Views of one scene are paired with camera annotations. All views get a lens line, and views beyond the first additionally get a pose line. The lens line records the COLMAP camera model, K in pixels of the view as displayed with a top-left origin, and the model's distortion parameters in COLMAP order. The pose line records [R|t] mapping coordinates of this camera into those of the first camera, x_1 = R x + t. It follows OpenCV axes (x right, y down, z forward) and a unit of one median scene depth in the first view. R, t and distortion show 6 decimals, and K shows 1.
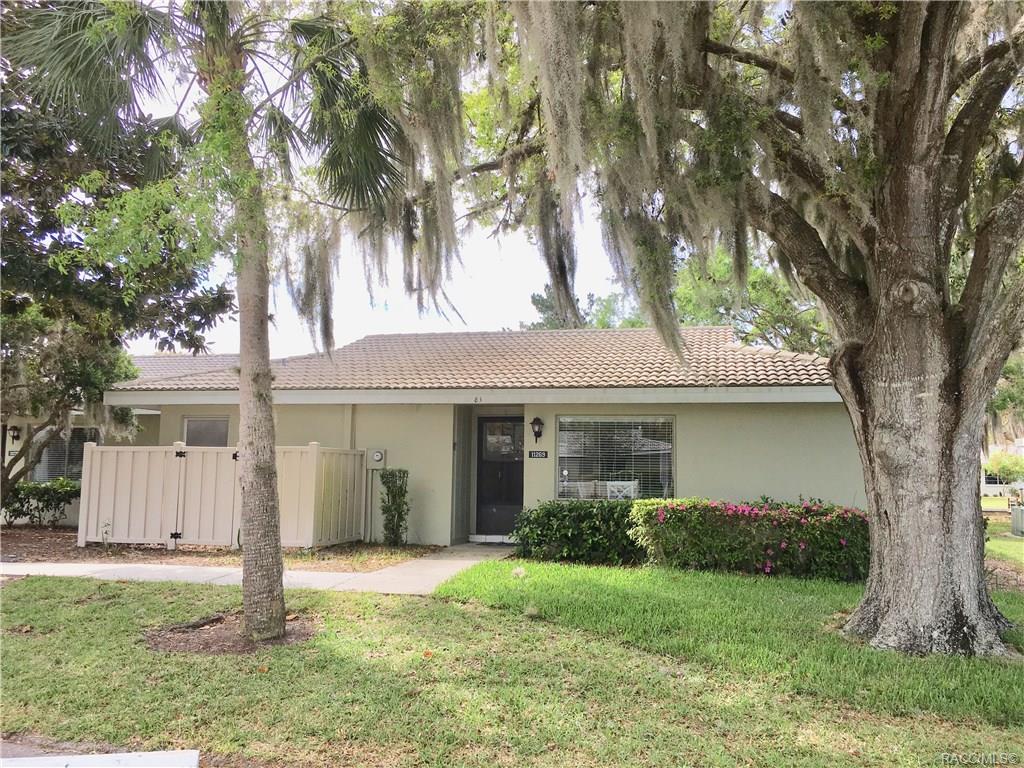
lens RADIAL K [[847.4, 0, 512.0], [0, 847.4, 384.0], [0, 0, 1]] dist [0.004725, -0.012060]
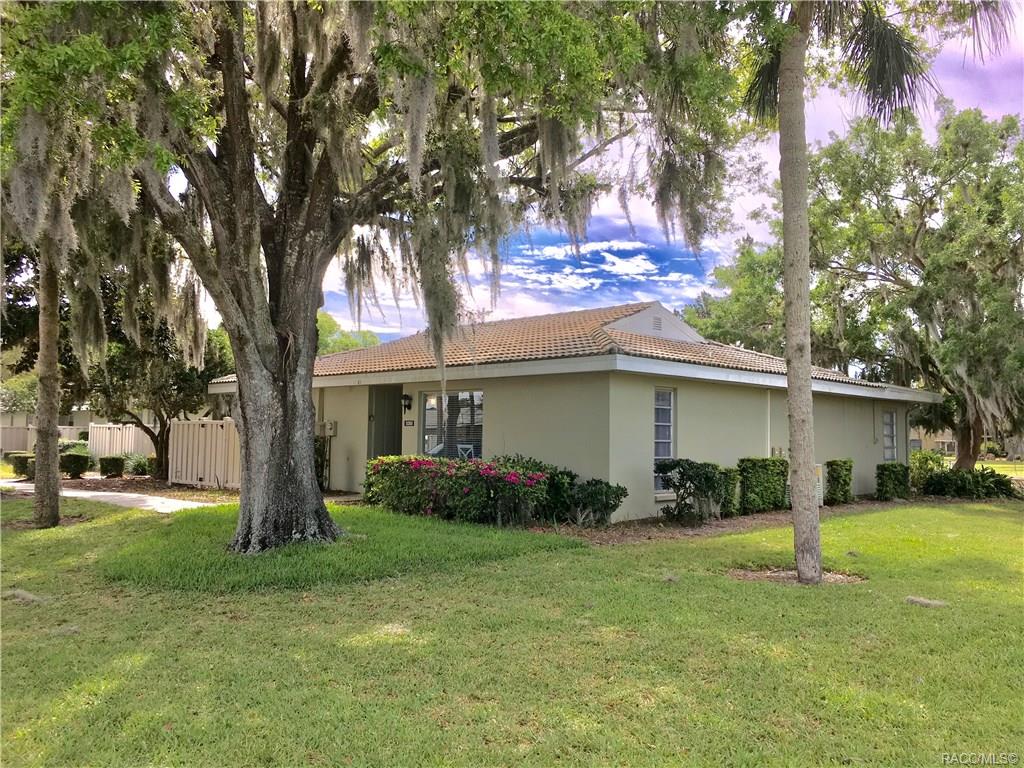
lens RADIAL K [[847.4, 0, 512.0], [0, 847.4, 384.0], [0, 0, 1]] dist [0.004725, -0.012060]
pose [[0.848328, -0.038471, -0.528072, 0.891058], [0.053472, 0.998483, 0.013160, 0.017582], [0.526764, -0.039401, 0.849098, 0.006042]]
